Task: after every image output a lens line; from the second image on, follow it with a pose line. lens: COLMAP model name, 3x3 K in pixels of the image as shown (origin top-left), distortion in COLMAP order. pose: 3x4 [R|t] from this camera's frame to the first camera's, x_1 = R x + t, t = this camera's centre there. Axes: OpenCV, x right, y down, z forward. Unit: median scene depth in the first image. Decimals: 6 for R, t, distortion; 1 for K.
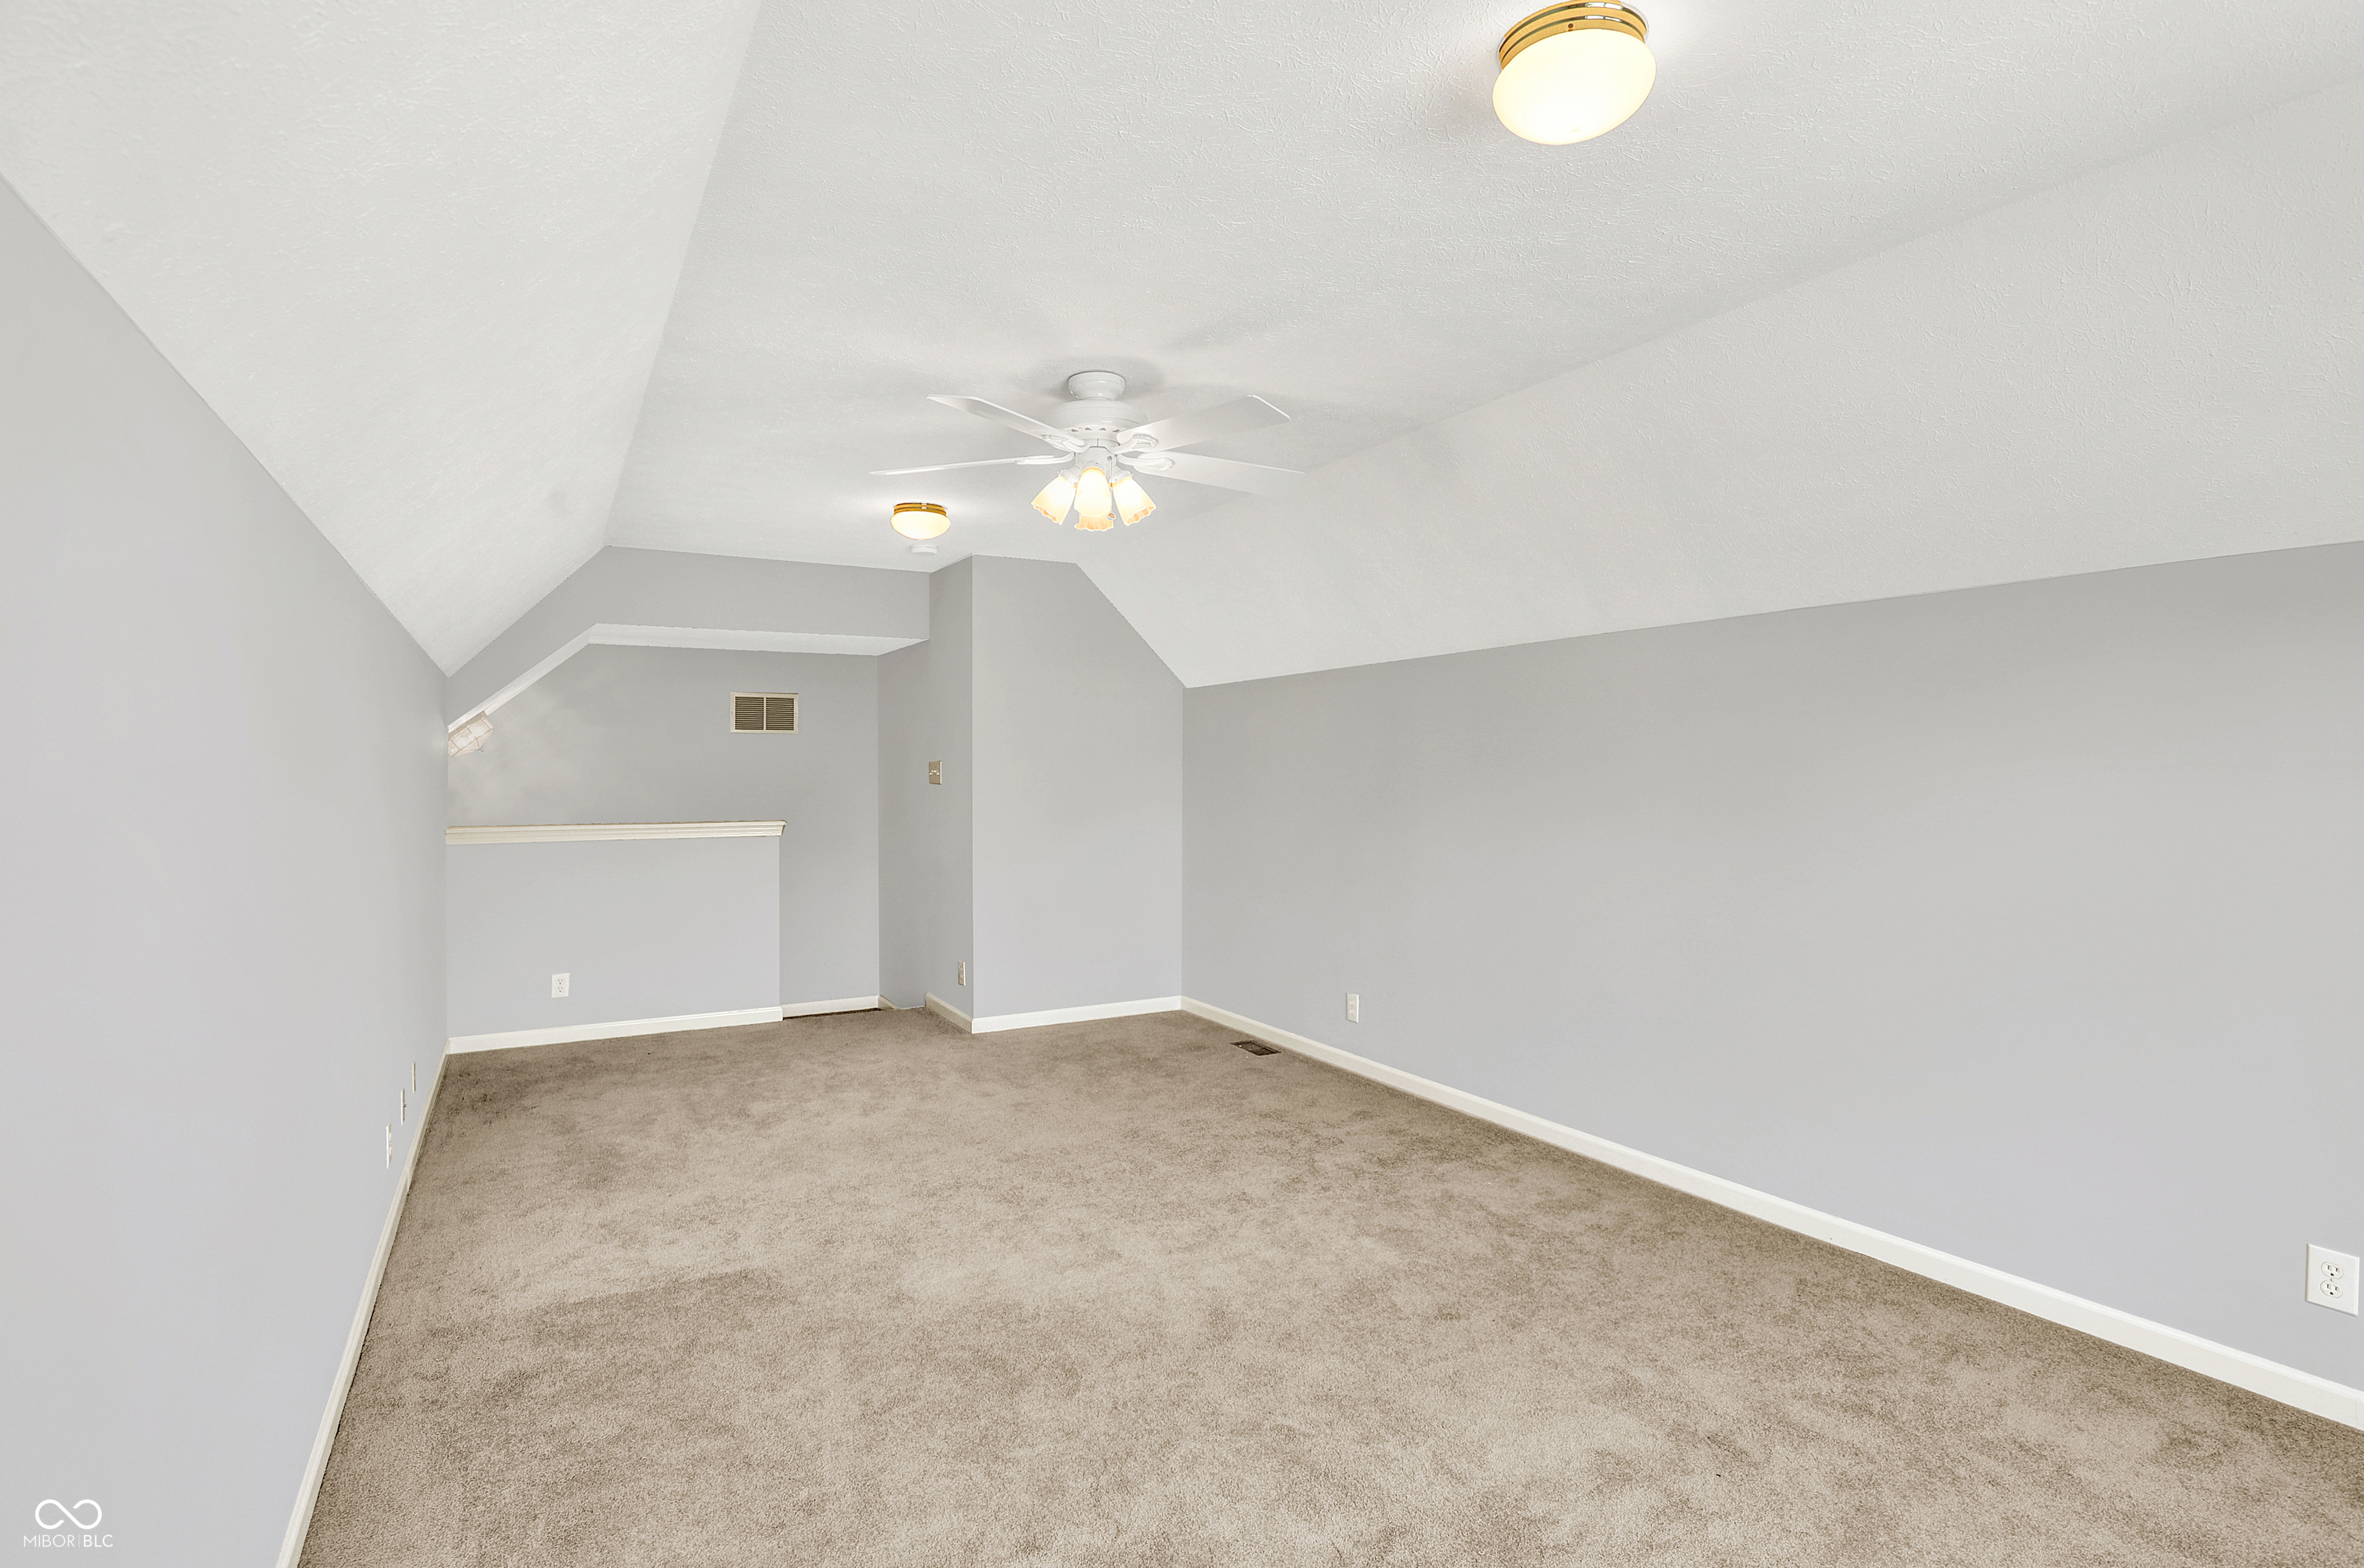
lens RADIAL K [[1130.7, 0, 1197.5], [0, 1130.7, 790.5], [0, 0, 1]] dist [-0.018348, 0.000177]
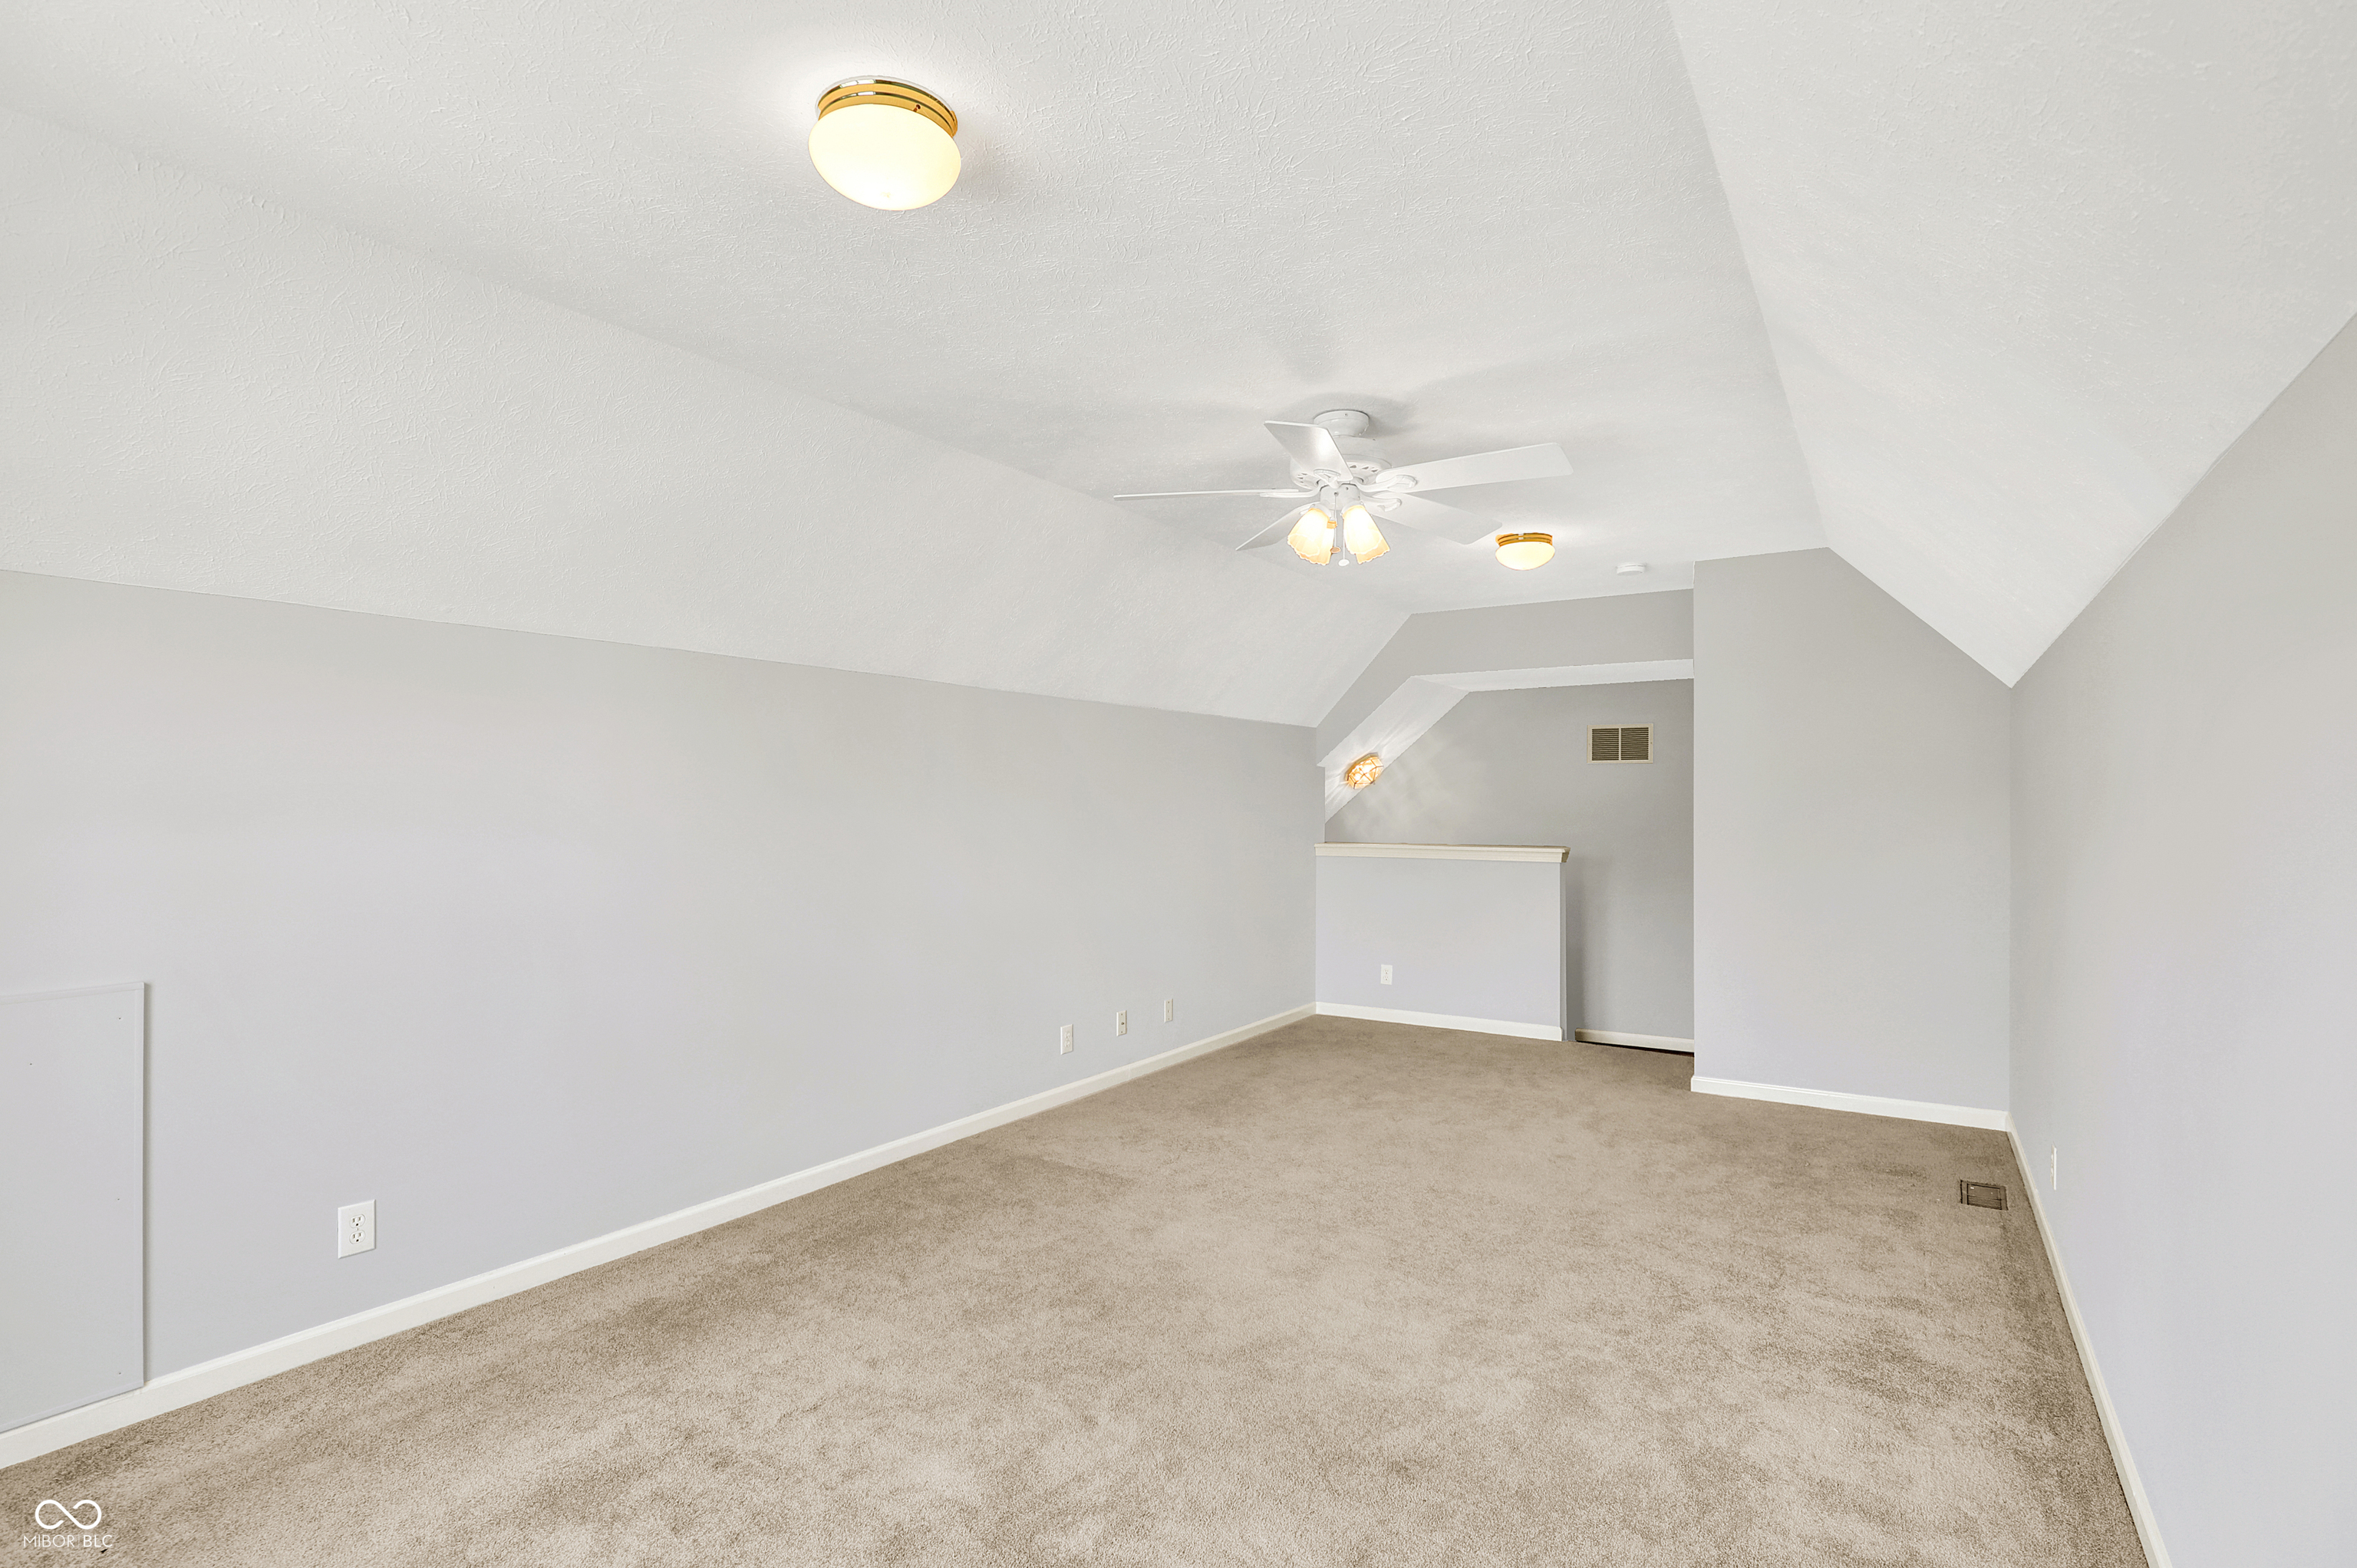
lens RADIAL K [[1127.3, 0, 1194.0], [0, 1127.3, 790.5], [0, 0, 1]] dist [-0.018348, 0.000177]
pose [[0.472622, -0.006075, -0.881244, 0.509141], [-0.016668, 0.999736, -0.015831, -0.005574], [0.881108, 0.022170, 0.472396, 0.276990]]
